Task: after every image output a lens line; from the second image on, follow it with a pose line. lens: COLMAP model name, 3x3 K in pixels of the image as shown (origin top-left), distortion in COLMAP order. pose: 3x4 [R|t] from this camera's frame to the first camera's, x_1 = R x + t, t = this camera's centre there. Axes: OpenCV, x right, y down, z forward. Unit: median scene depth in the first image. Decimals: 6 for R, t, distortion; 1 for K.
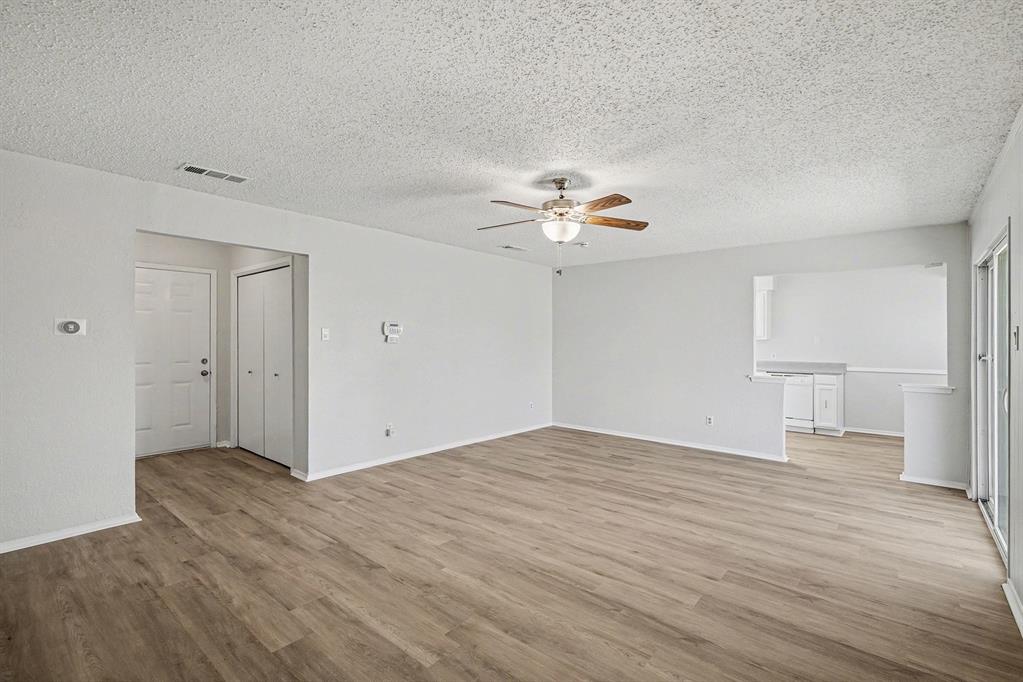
lens RADIAL K [[464.6, 0, 535.1], [0, 464.6, 335.9], [0, 0, 1]] dist [-0.000178, 0.000299]
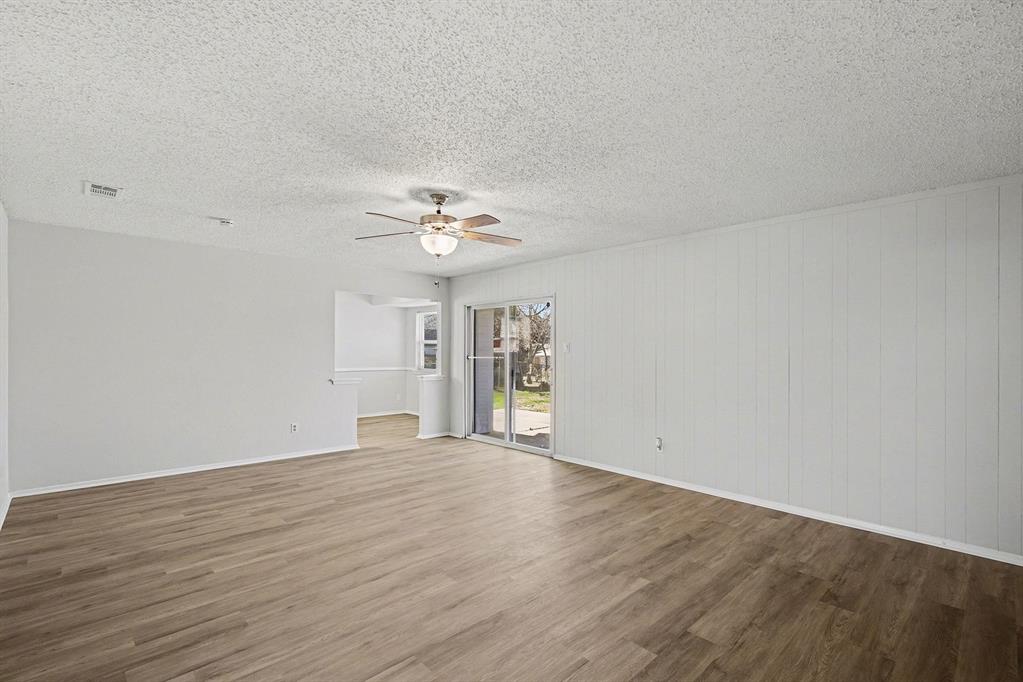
lens RADIAL K [[464.6, 0, 514.8], [0, 464.6, 346.0], [0, 0, 1]] dist [-0.000178, 0.000299]
pose [[0.132273, 0.001003, 0.991213, -0.944363], [-0.012974, 0.999916, 0.000720, -0.002234], [-0.991128, -0.012955, 0.132275, 0.685902]]
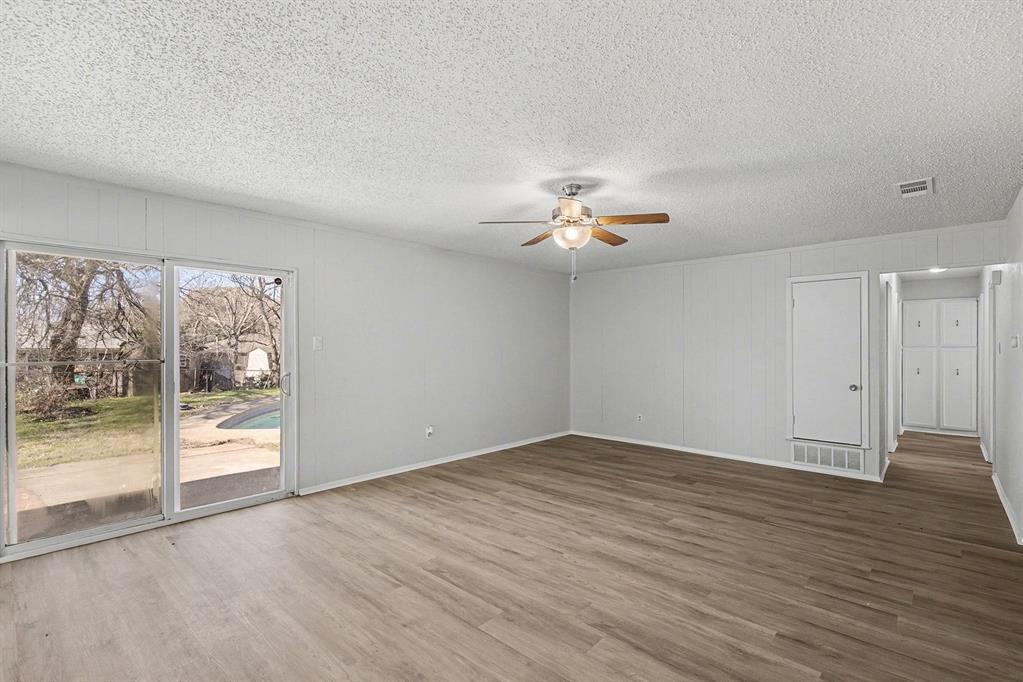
lens RADIAL K [[464.6, 0, 519.4], [0, 464.6, 341.8], [0, 0, 1]] dist [-0.000178, 0.000299]
pose [[-0.997615, -0.010119, 0.068282, 0.101938], [-0.011382, 0.999771, -0.018141, 0.013788], [-0.068083, -0.018875, -0.997501, 1.976160]]
